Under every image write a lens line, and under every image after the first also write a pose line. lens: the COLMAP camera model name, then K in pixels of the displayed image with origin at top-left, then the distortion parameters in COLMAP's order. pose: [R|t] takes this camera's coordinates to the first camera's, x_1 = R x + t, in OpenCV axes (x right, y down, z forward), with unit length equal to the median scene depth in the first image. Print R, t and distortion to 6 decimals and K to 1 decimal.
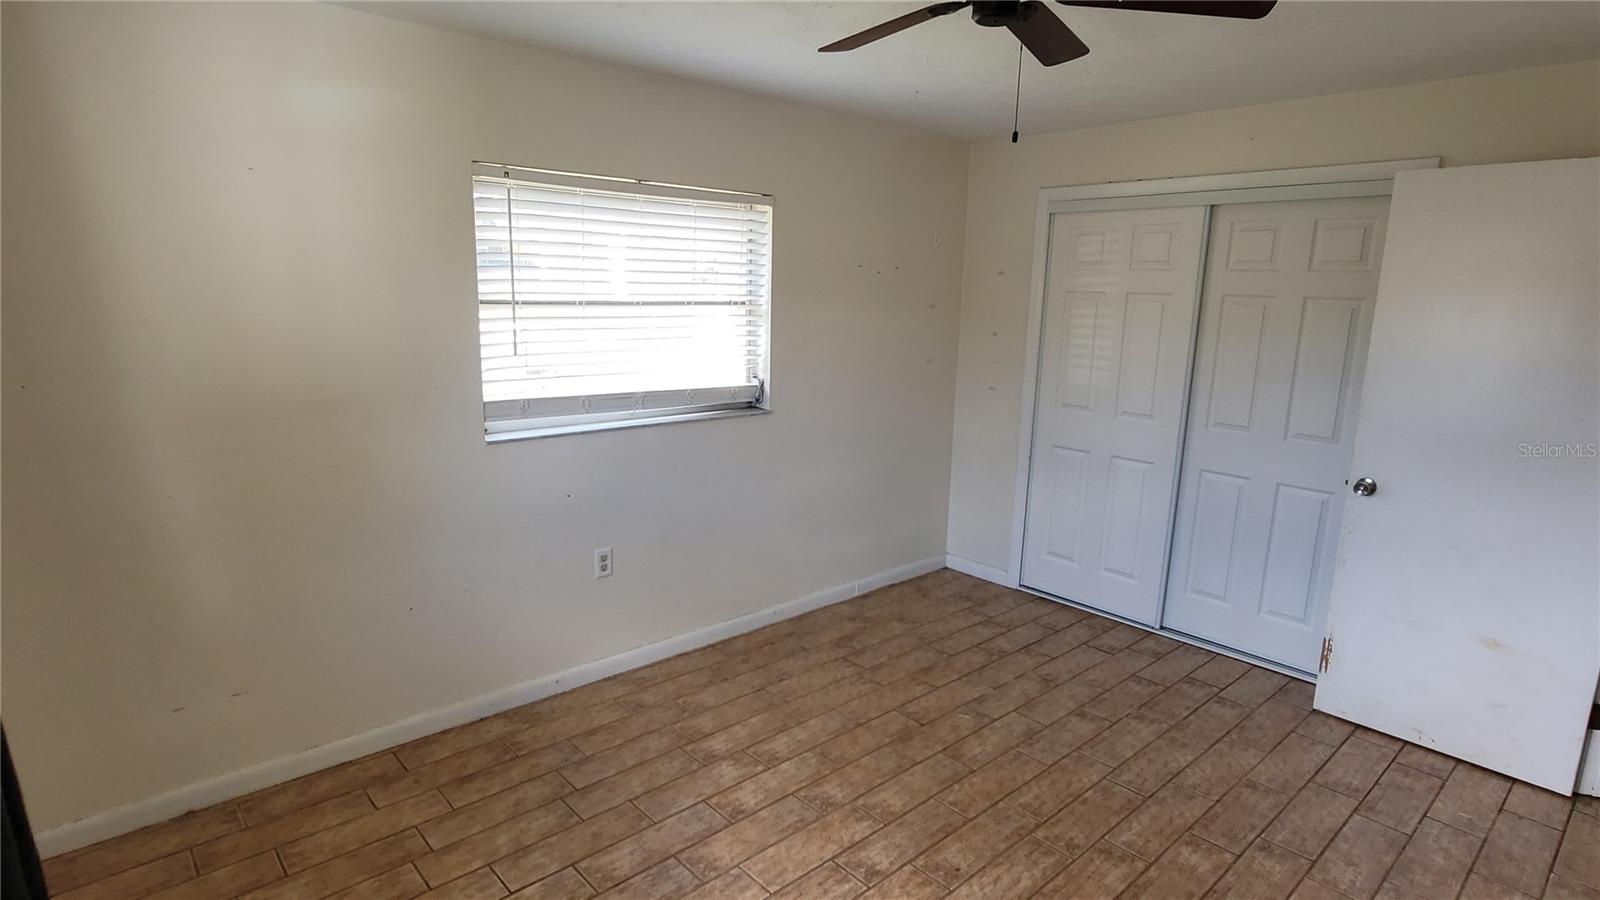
lens RADIAL K [[833.0, 0, 806.2], [0, 833.0, 453.6], [0, 0, 1]] dist [-0.004893, 0.001295]
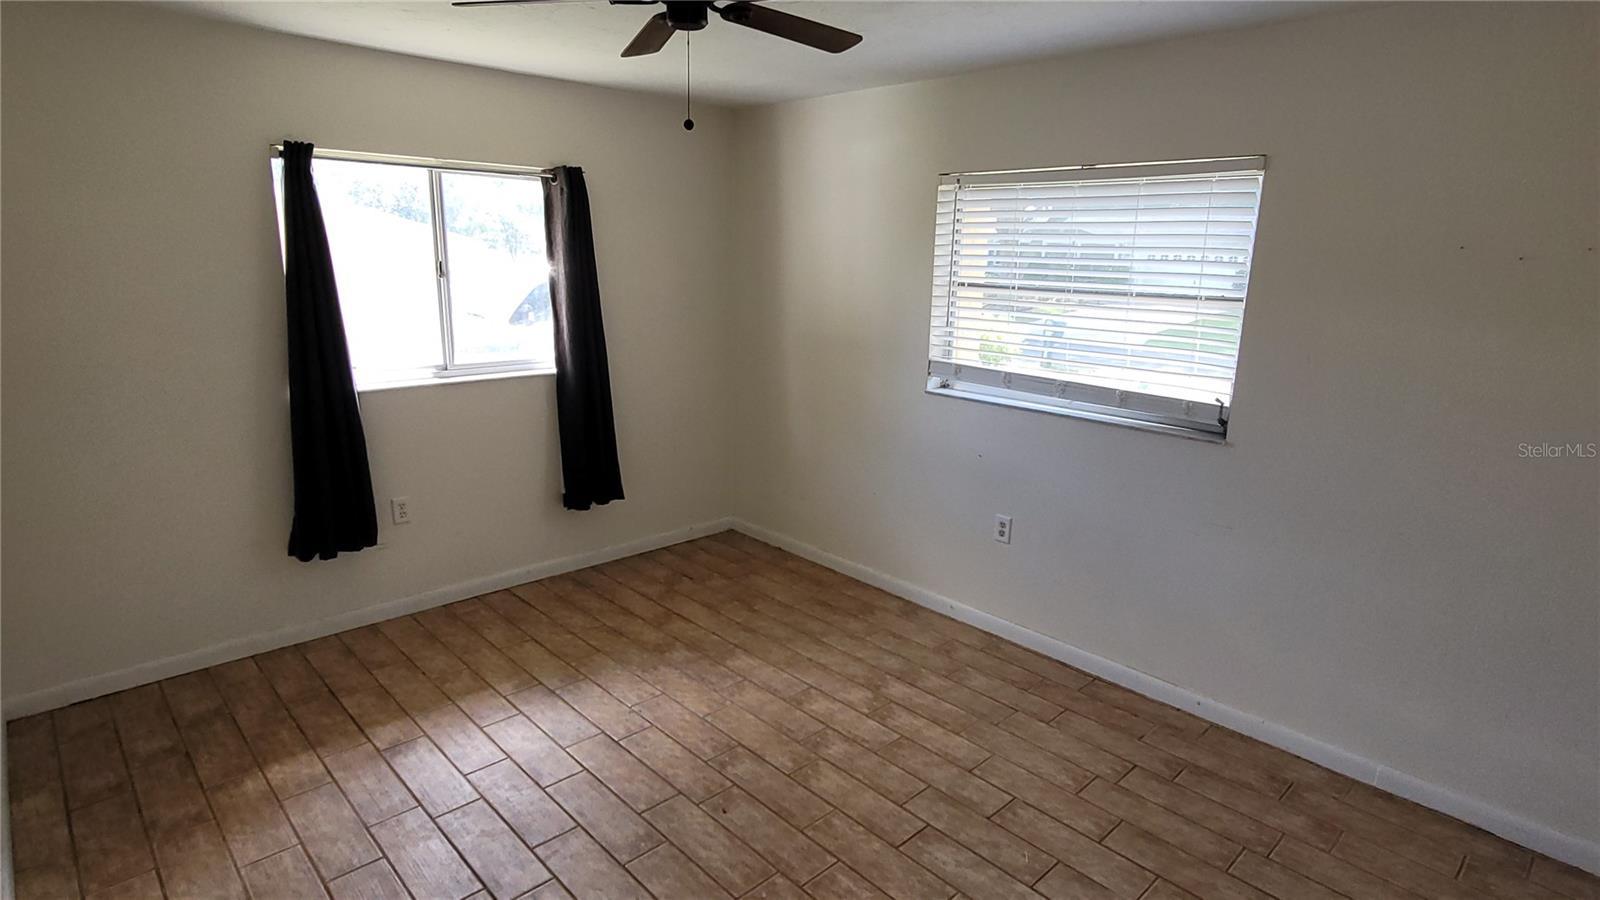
lens RADIAL K [[833.0, 0, 791.7], [0, 833.0, 458.0], [0, 0, 1]] dist [-0.004893, 0.001295]
pose [[0.024293, 0.222192, -0.974700, 0.847330], [-0.224893, 0.951212, 0.211232, -0.133239], [0.974081, 0.214072, 0.073077, 0.684664]]
